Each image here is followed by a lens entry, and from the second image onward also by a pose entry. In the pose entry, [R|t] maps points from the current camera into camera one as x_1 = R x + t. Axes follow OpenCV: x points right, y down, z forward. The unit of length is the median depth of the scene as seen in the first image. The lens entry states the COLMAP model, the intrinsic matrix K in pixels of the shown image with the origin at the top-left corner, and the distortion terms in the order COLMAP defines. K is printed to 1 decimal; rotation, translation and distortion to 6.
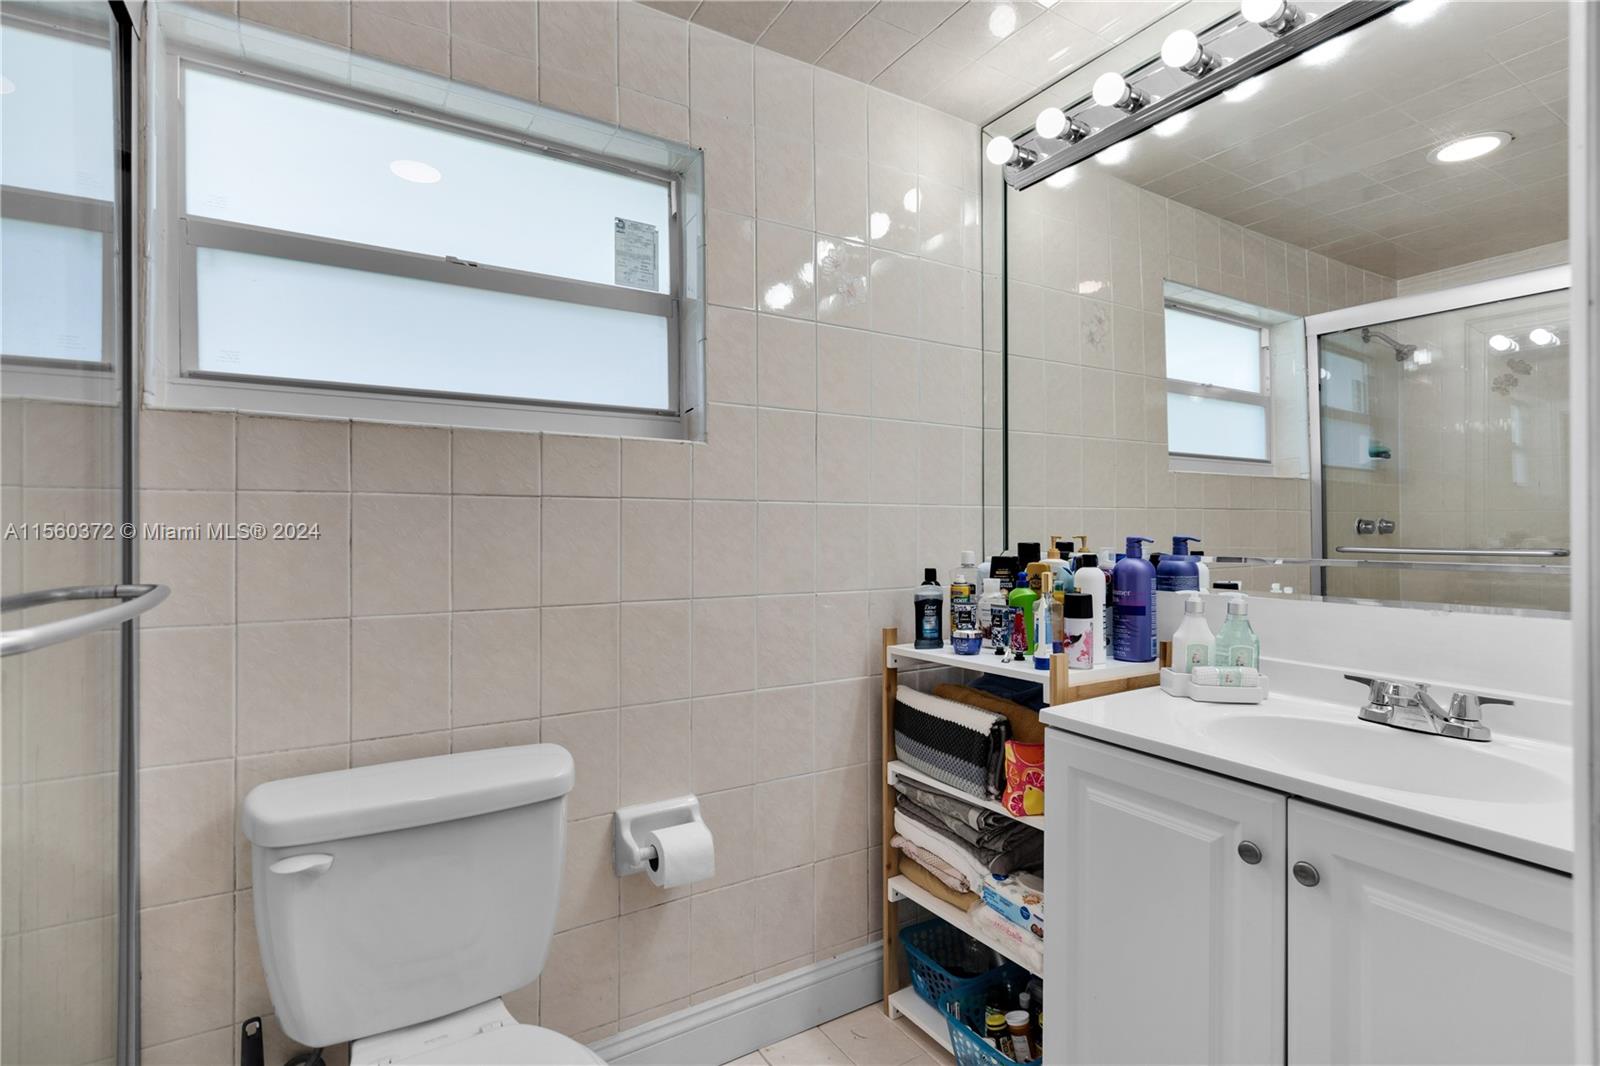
lens RADIAL K [[763.7, 0, 800.0], [0, 763.7, 533.0], [0, 0, 1]] dist [0.001812, 0.000273]
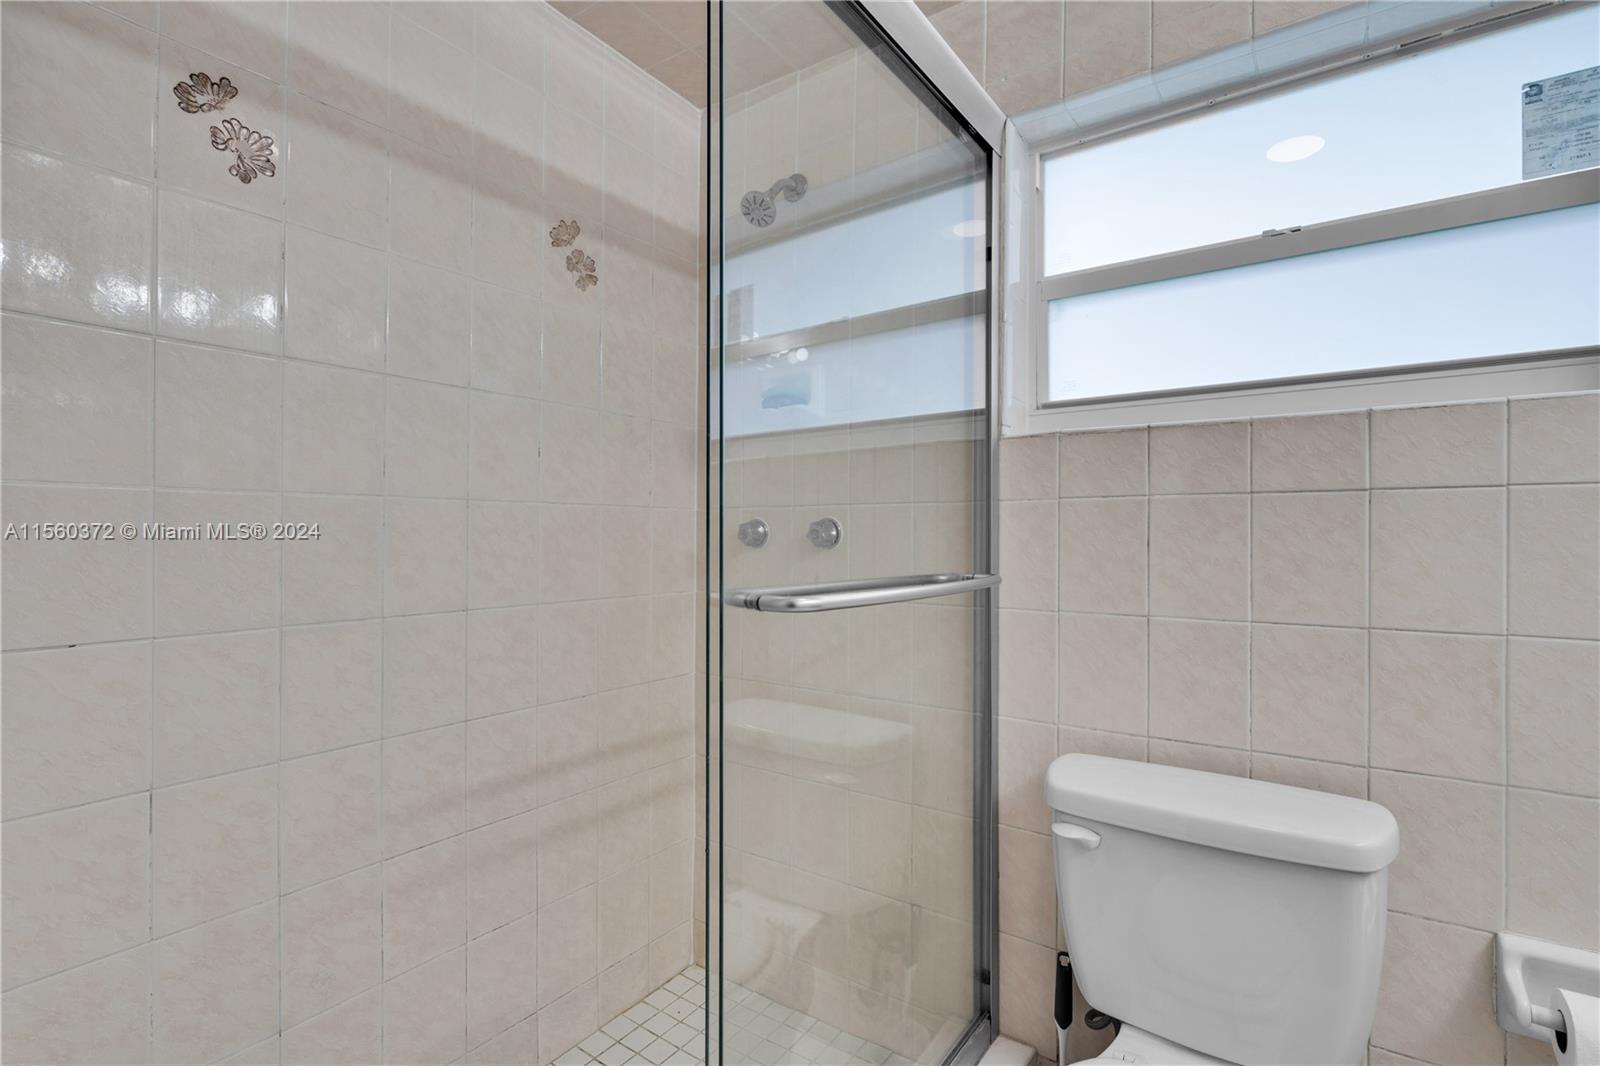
lens RADIAL K [[744.1, 0, 812.4], [0, 744.1, 532.5], [0, 0, 1]] dist [-0.004448, -0.000336]
pose [[0.404870, -0.002121, -0.914372, 0.145983], [-0.004226, 0.999982, -0.004191, 0.002816], [0.914365, 0.005561, 0.404854, 0.172000]]
